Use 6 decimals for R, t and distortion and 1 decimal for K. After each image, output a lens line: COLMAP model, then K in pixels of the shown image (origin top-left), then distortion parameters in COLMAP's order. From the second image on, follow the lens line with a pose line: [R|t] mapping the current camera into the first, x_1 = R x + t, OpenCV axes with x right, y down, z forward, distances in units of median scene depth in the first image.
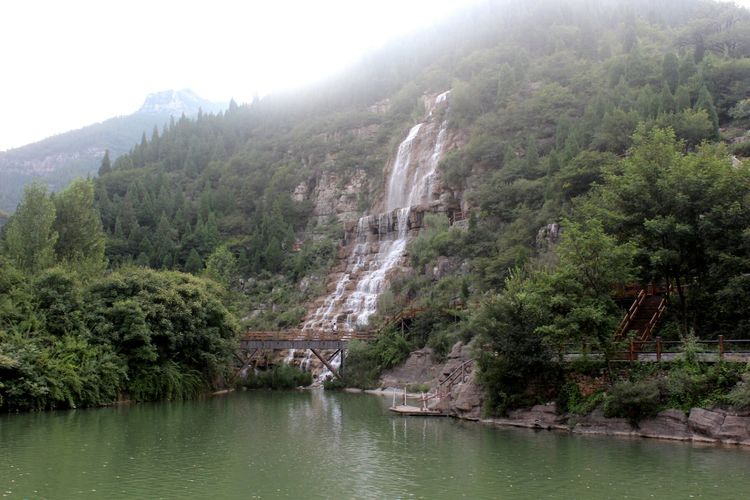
lens RADIAL K [[624.5, 0, 375.0], [0, 624.5, 250.0], [0, 0, 1]] dist [-0.162988, 0.141501]
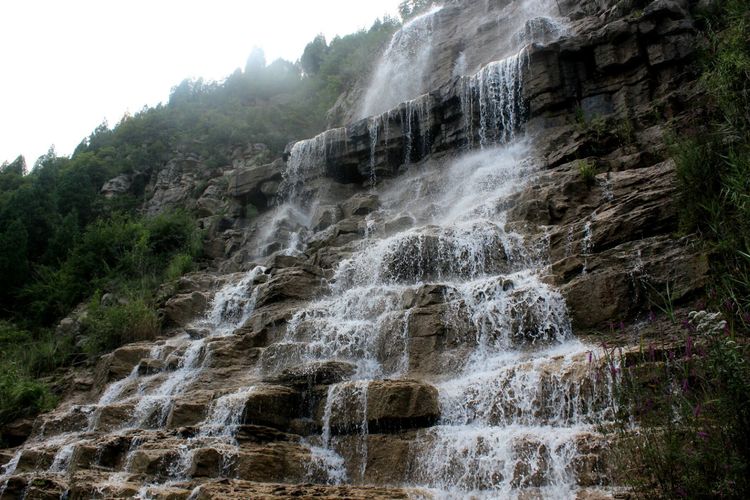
lens RADIAL K [[624.5, 0, 375.0], [0, 624.5, 250.0], [0, 0, 1]] dist [-0.162988, 0.141501]
pose [[0.951517, 0.153940, 0.266305, -0.069742], [-0.073275, 0.954274, -0.289814, 0.104562], [-0.298742, 0.256250, 0.919287, 0.789091]]
